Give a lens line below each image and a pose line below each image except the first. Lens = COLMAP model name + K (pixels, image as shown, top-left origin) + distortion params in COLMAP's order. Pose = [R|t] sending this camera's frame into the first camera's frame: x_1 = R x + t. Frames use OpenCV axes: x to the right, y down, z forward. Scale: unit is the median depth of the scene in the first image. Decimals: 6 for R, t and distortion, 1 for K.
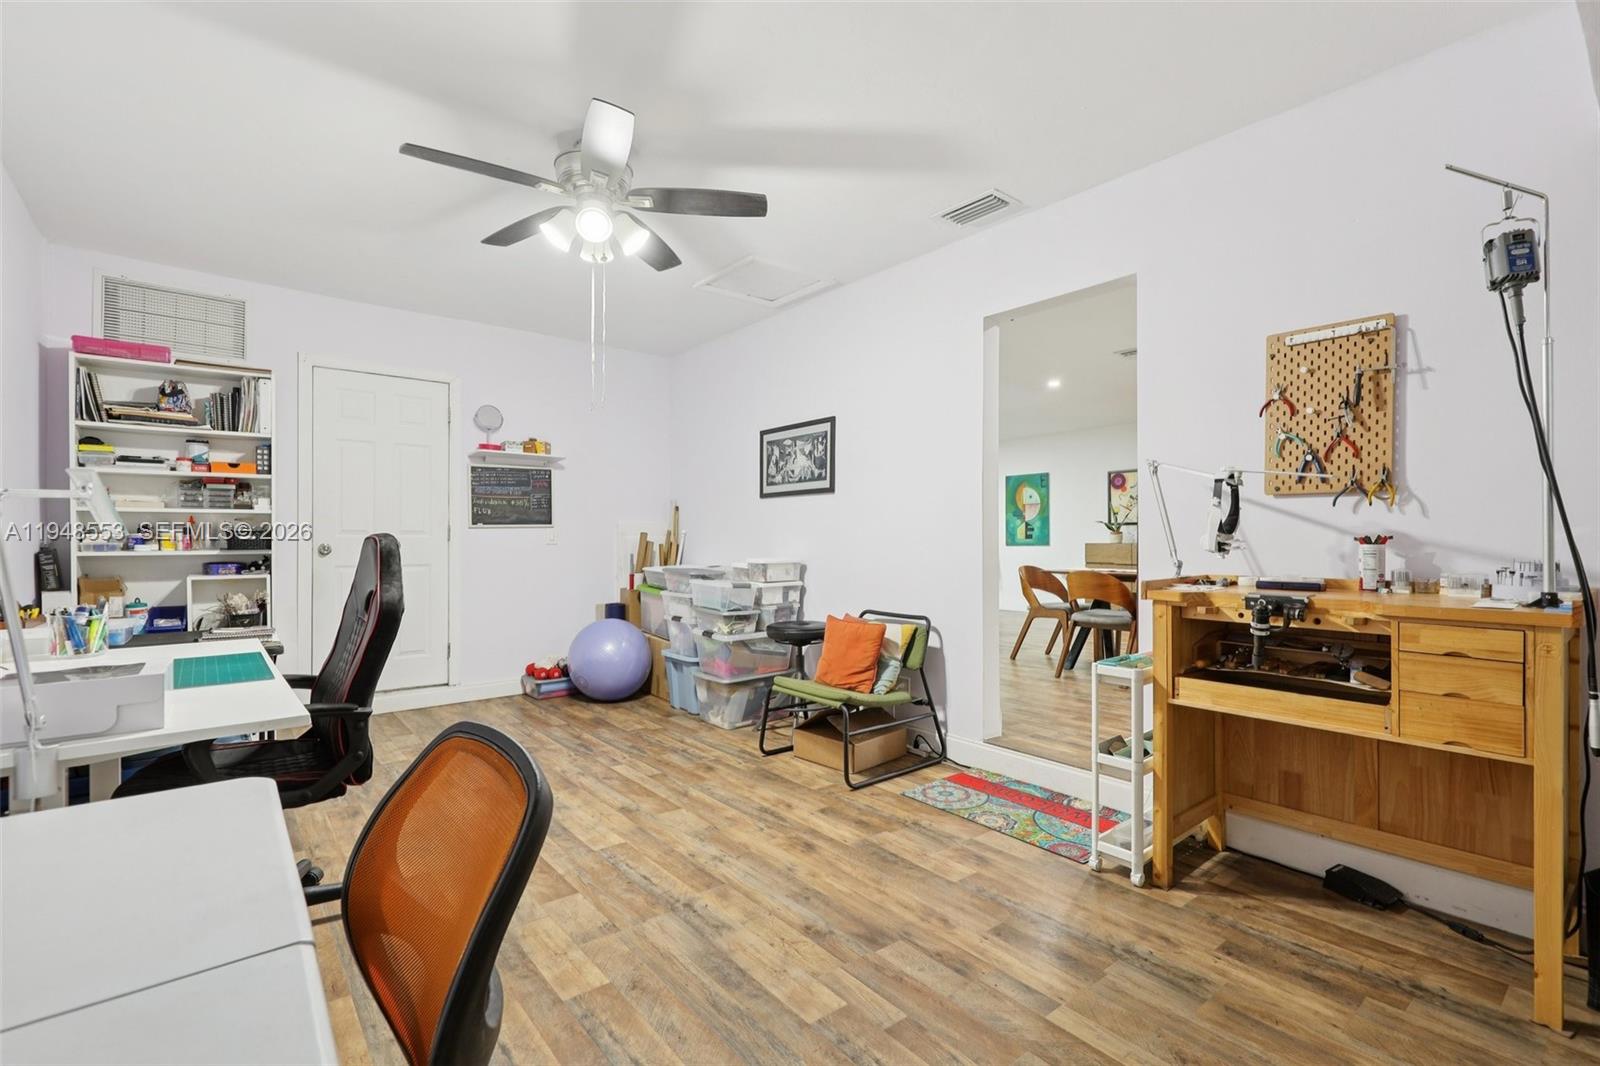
lens RADIAL K [[719.2, 0, 800.1], [0, 719.2, 534.4], [0, 0, 1]] dist [0.001278, -0.000166]
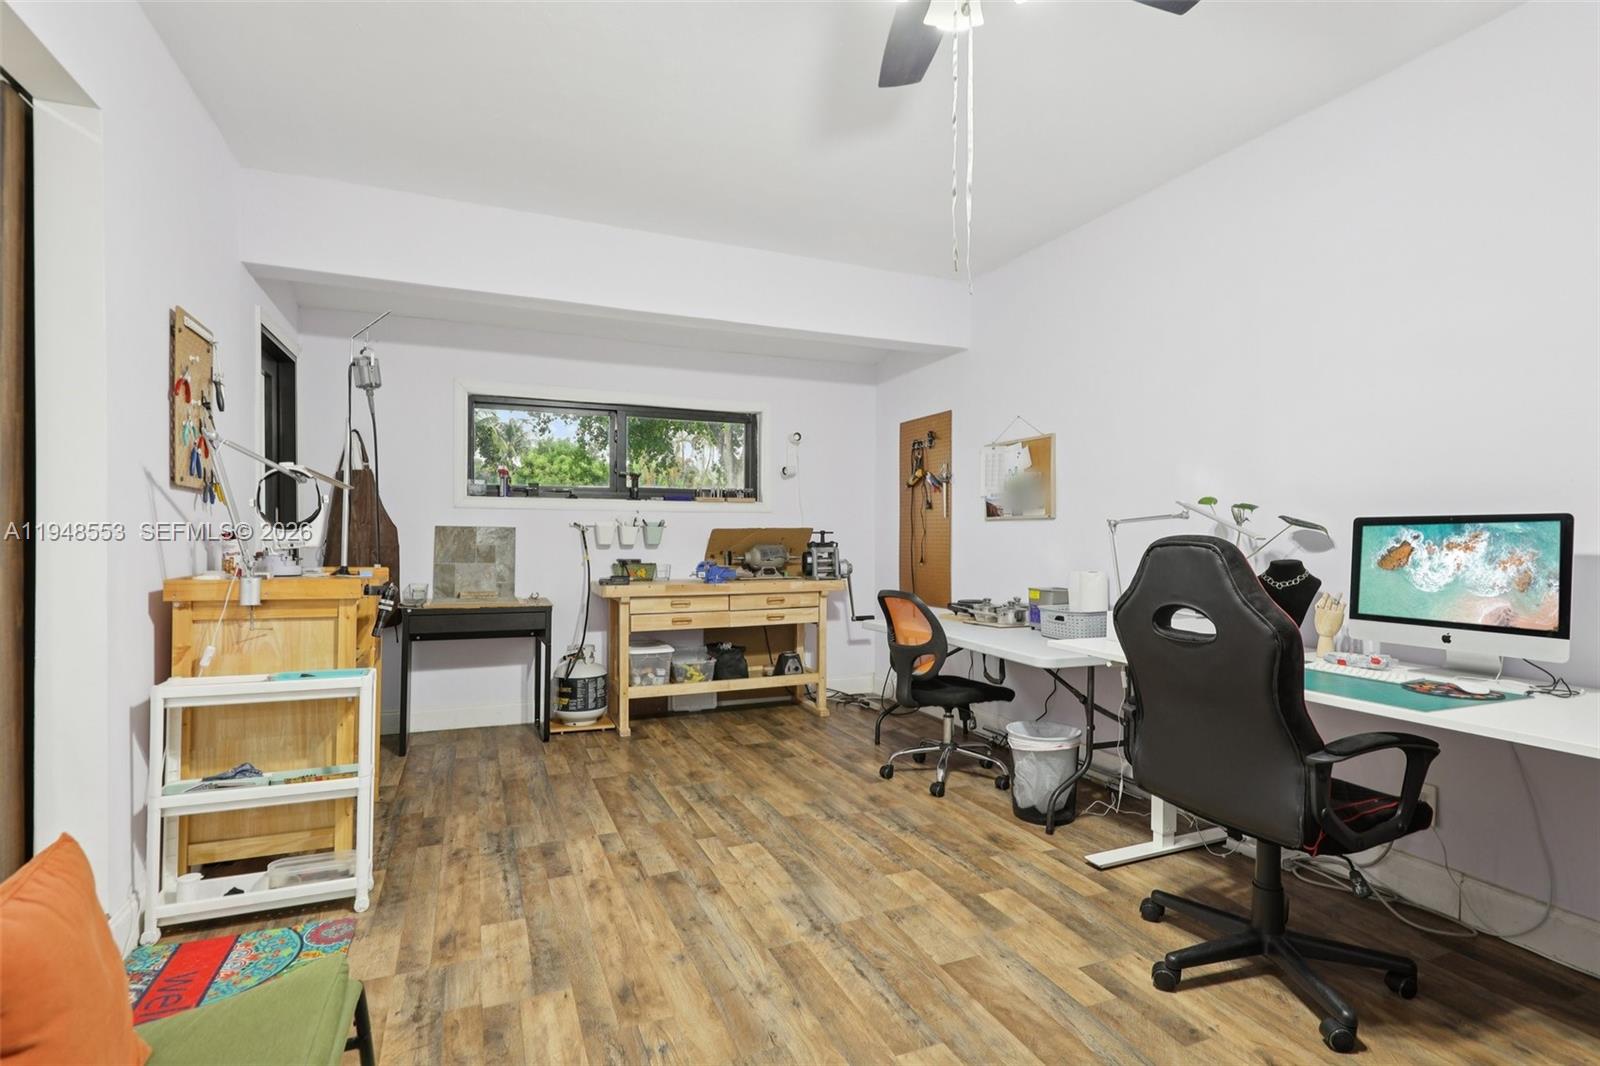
lens RADIAL K [[762.4, 0, 788.5], [0, 762.4, 540.9], [0, 0, 1]] dist [-0.000248, 0.000664]
pose [[-0.956885, -0.006644, 0.290391, -0.420937], [-0.006594, 0.999978, 0.001152, 0.006816], [-0.290392, -0.000813, -0.956907, 2.031869]]
